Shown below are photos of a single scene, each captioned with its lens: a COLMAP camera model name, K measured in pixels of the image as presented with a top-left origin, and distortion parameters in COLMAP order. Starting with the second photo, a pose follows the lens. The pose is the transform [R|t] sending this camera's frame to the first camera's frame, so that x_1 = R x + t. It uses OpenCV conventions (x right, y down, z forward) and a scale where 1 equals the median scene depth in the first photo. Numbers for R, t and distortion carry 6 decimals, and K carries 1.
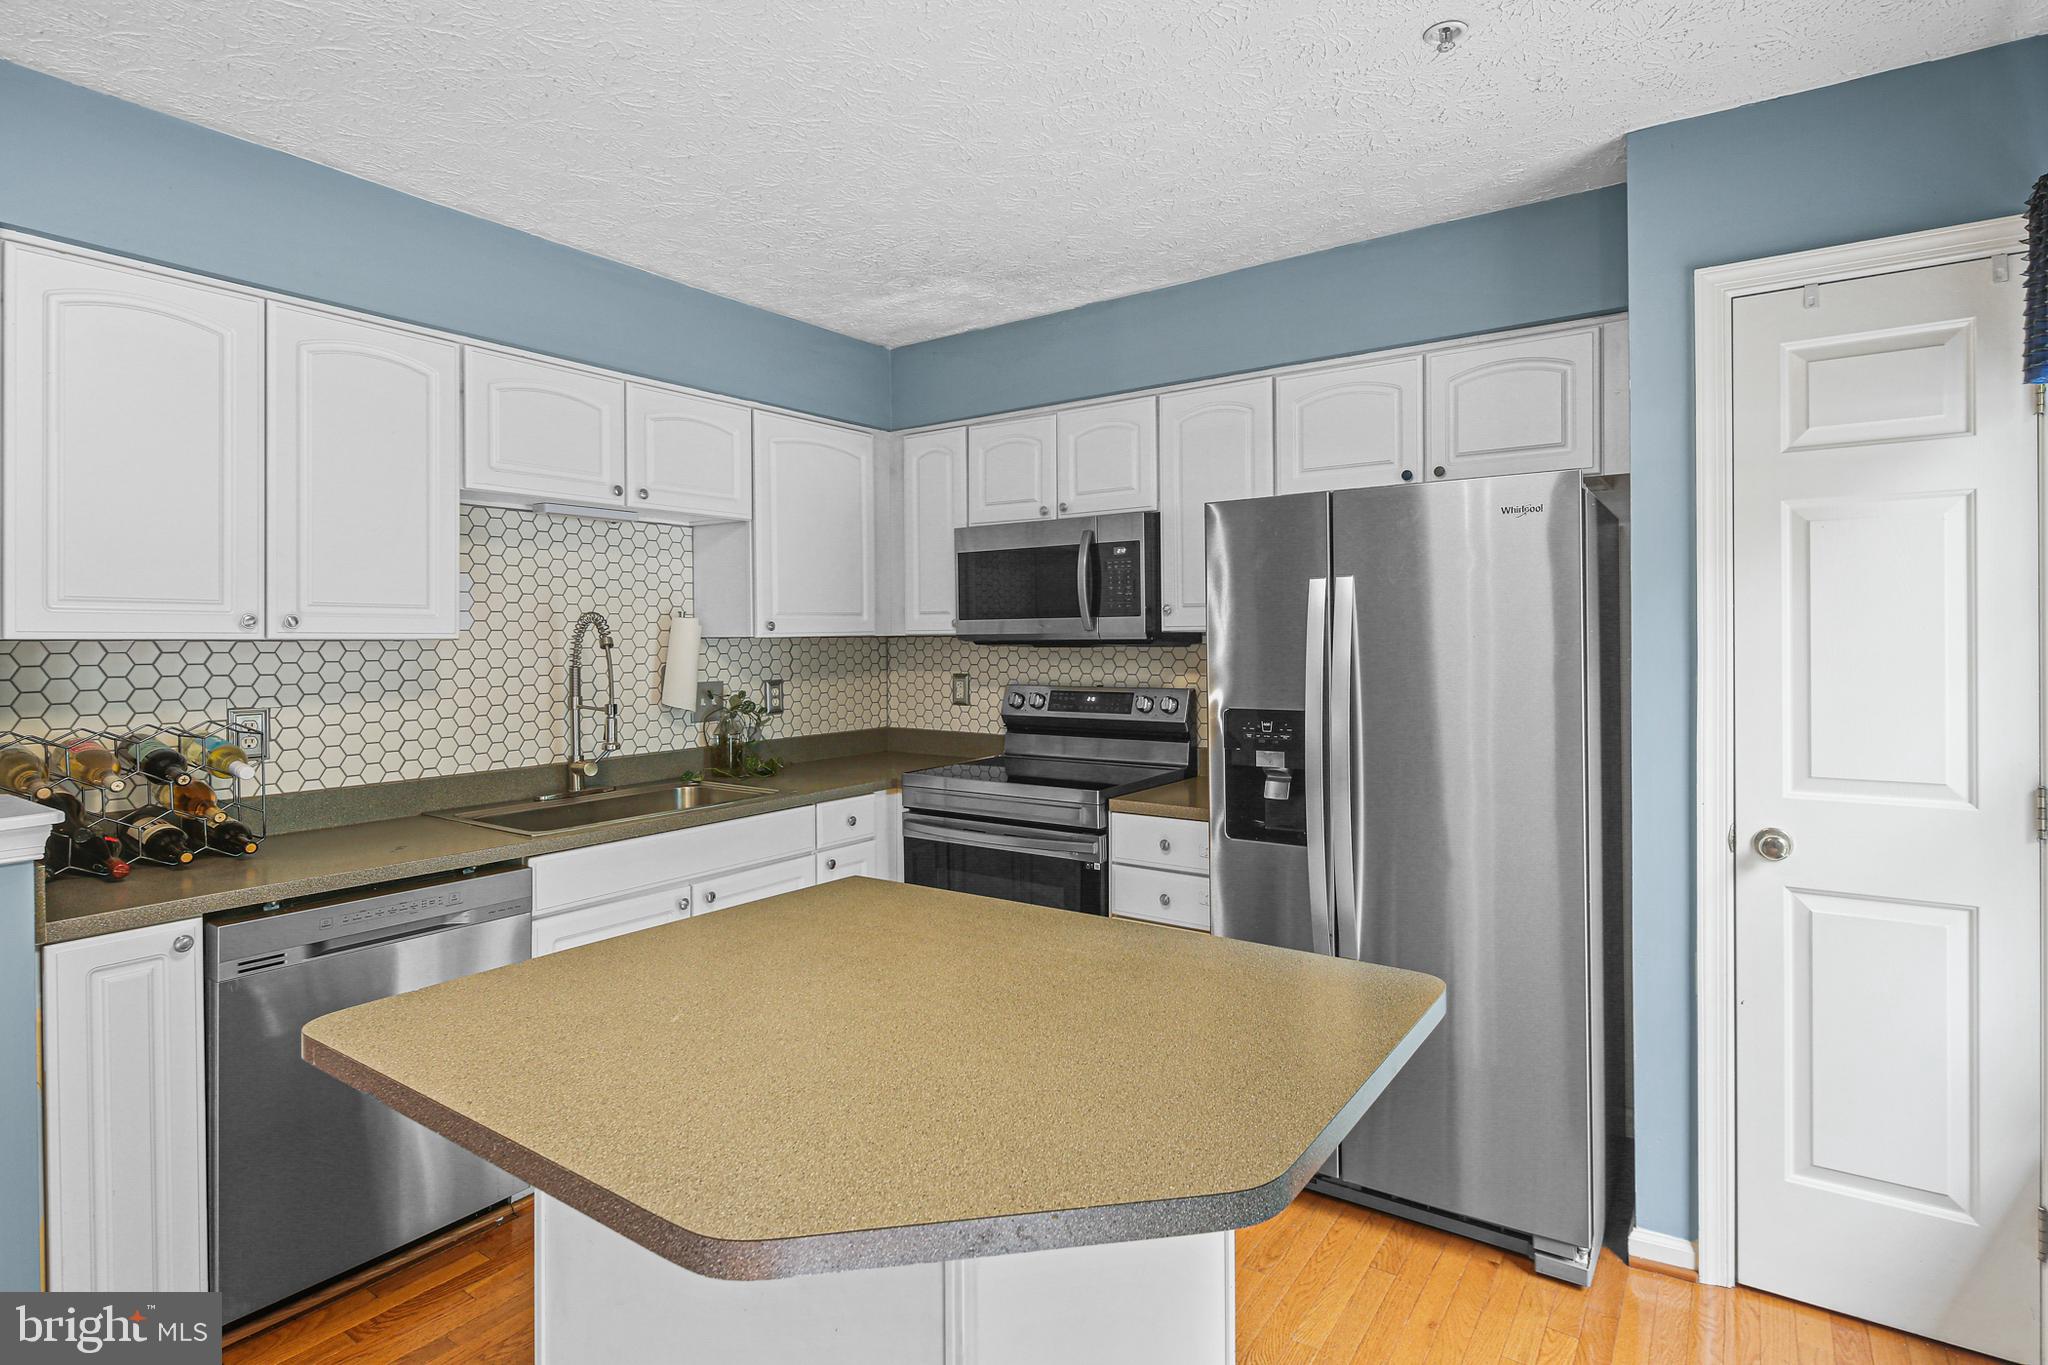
lens RADIAL K [[1027.0, 0, 1024.3], [0, 1027.0, 645.4], [0, 0, 1]] dist [0.002137, -0.000254]
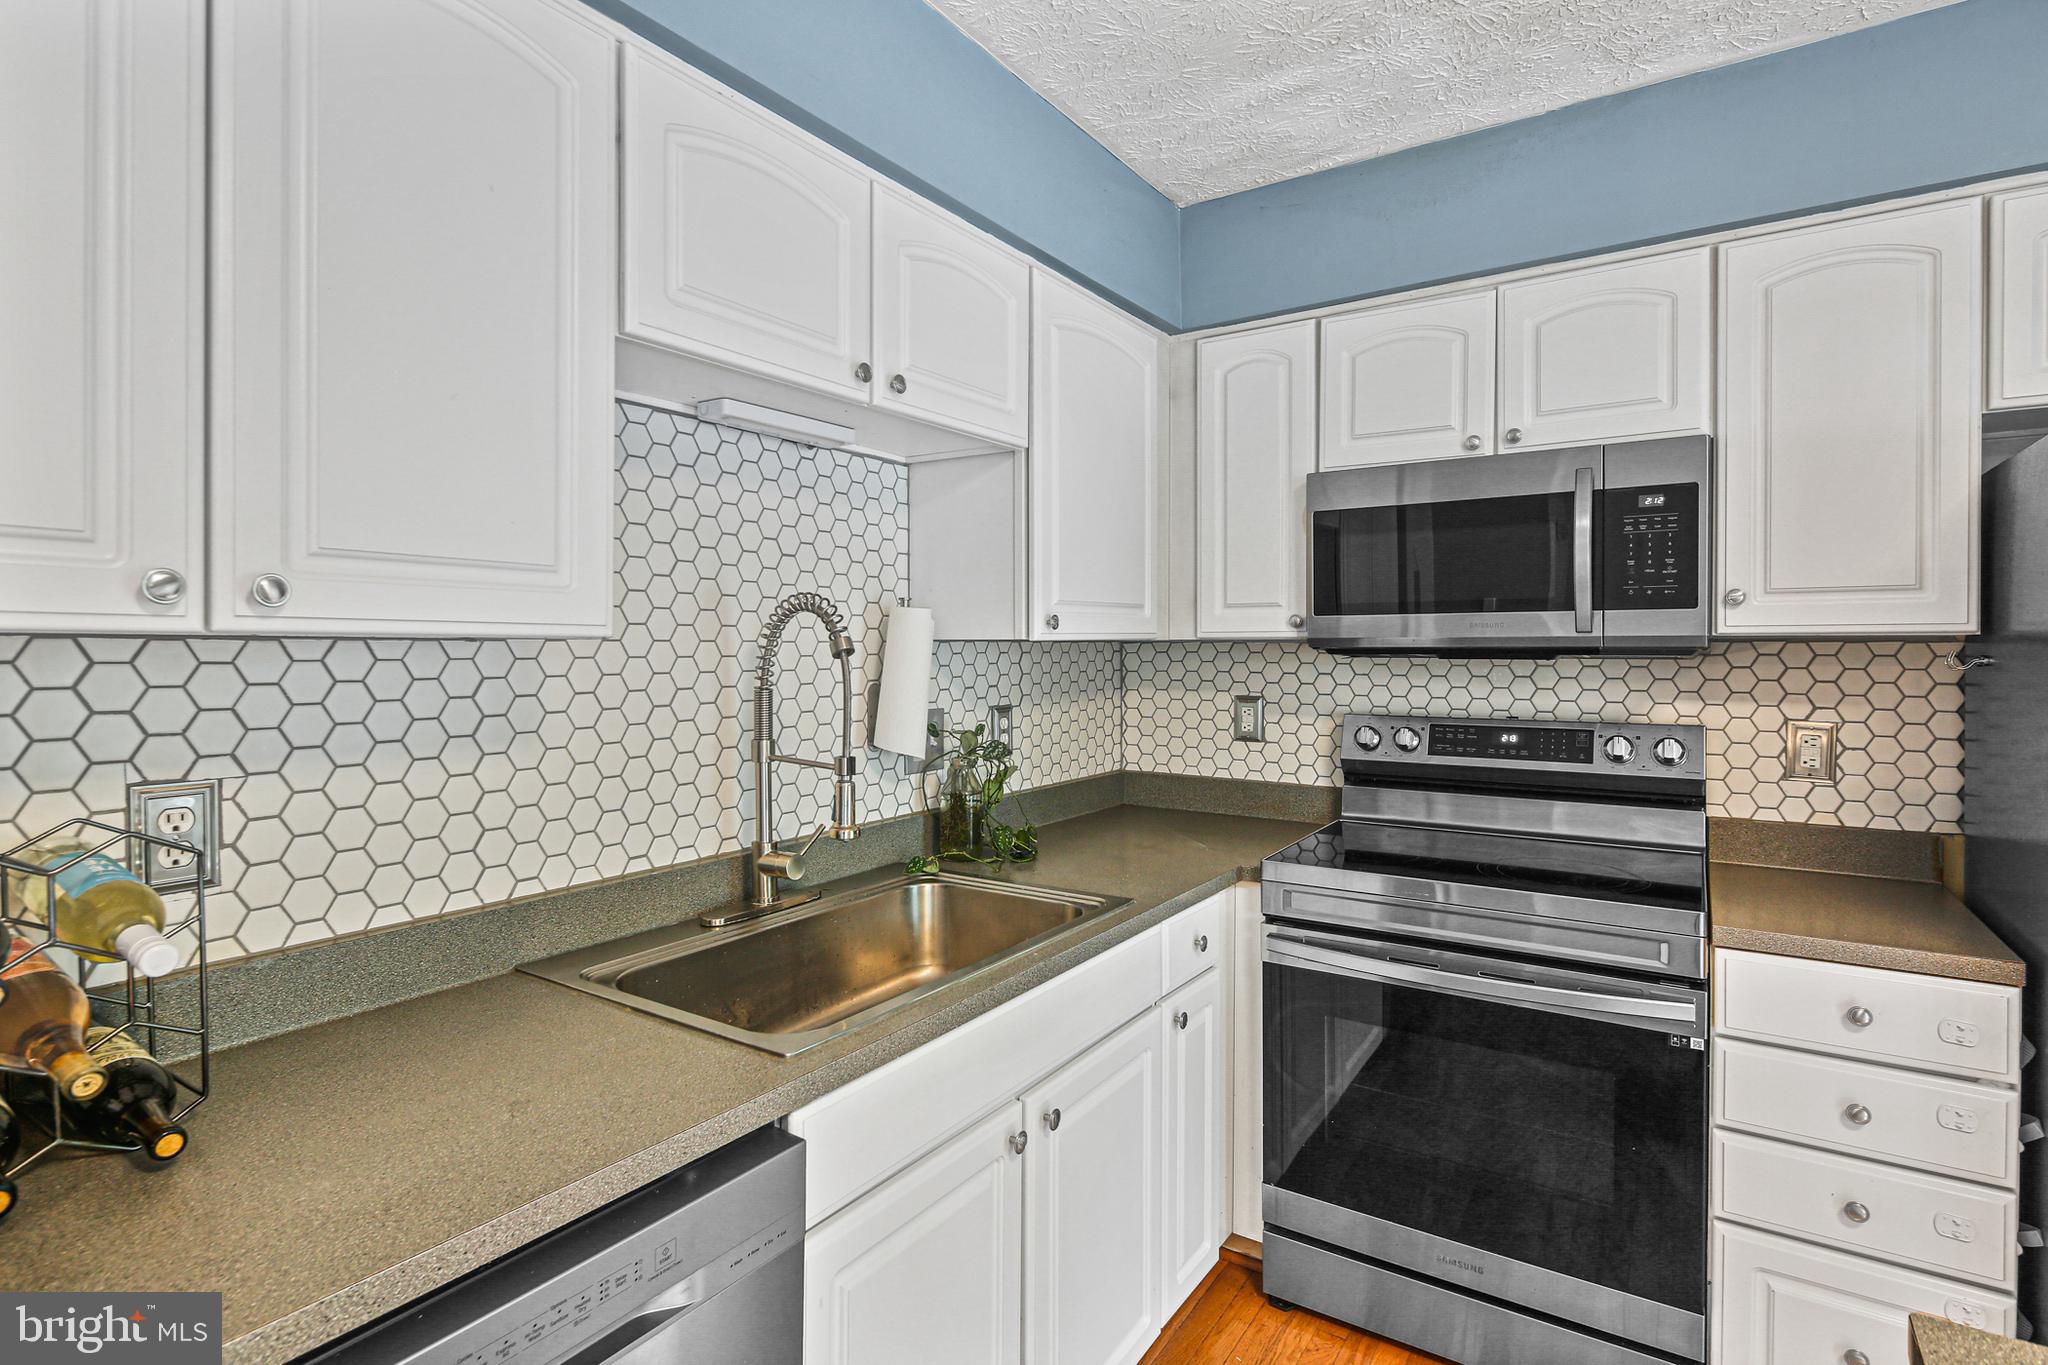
lens RADIAL K [[1017.7, 0, 1019.0], [0, 1017.7, 659.3], [0, 0, 1]] dist [0.002133, -0.000712]
pose [[0.999759, 0.005593, 0.021211, -0.289826], [-0.005698, 0.999972, 0.004891, 0.000747], [-0.021183, -0.005011, 0.999763, 0.402670]]
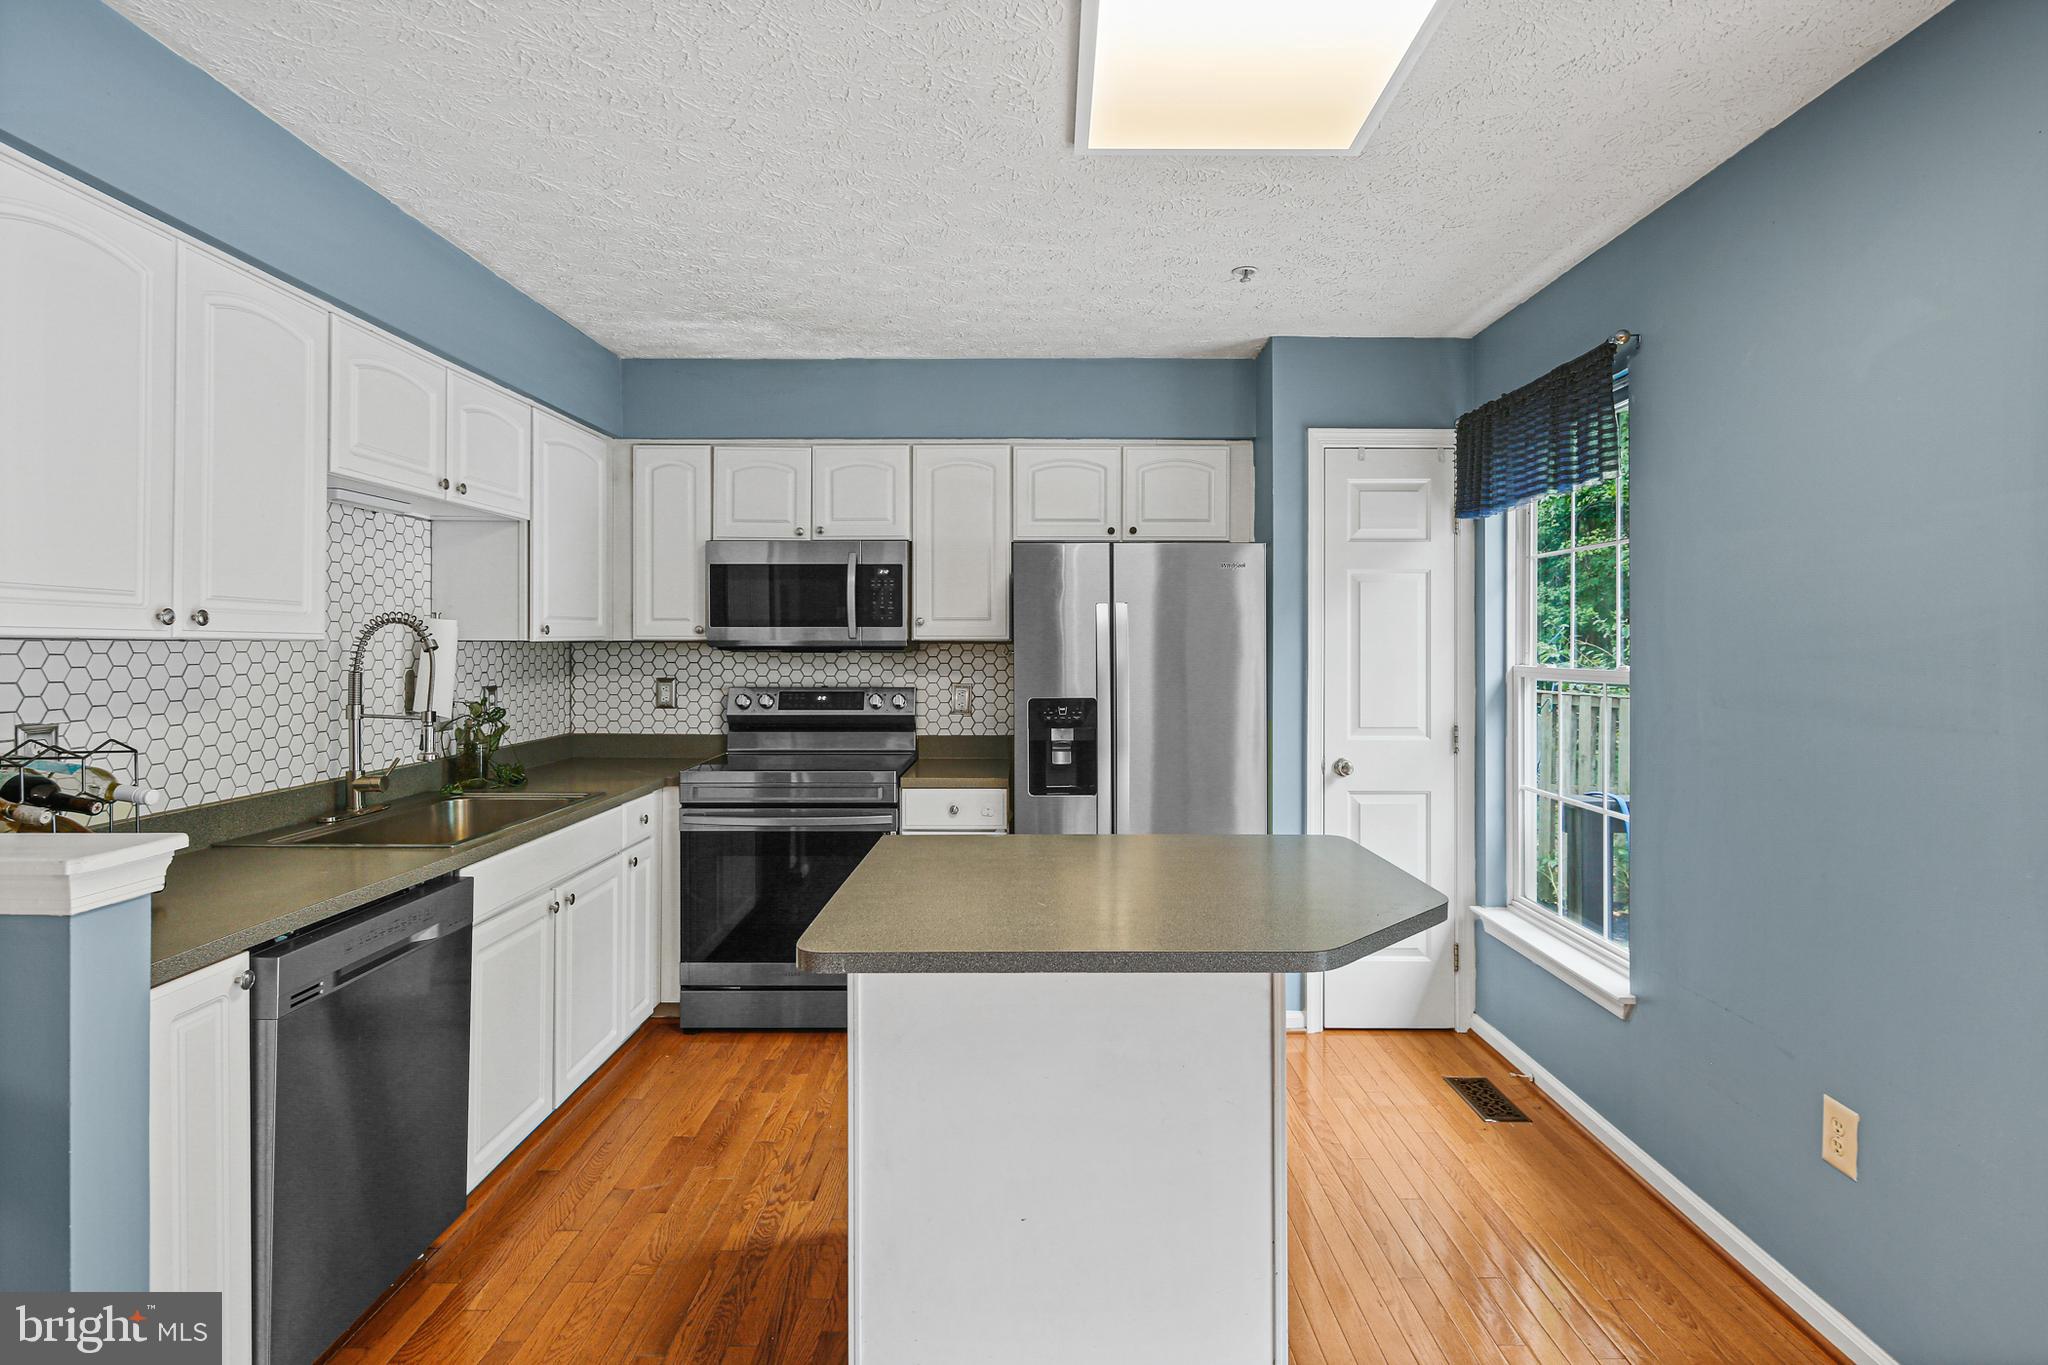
lens RADIAL K [[1016.4, 0, 1026.7], [0, 1016.4, 648.0], [0, 0, 1]] dist [0.003347, -0.000179]
pose [[0.819962, 0.006548, 0.572381, -0.440875], [-0.003336, 0.999972, -0.006661, 0.003659], [-0.572409, 0.003553, 0.819961, -0.062216]]
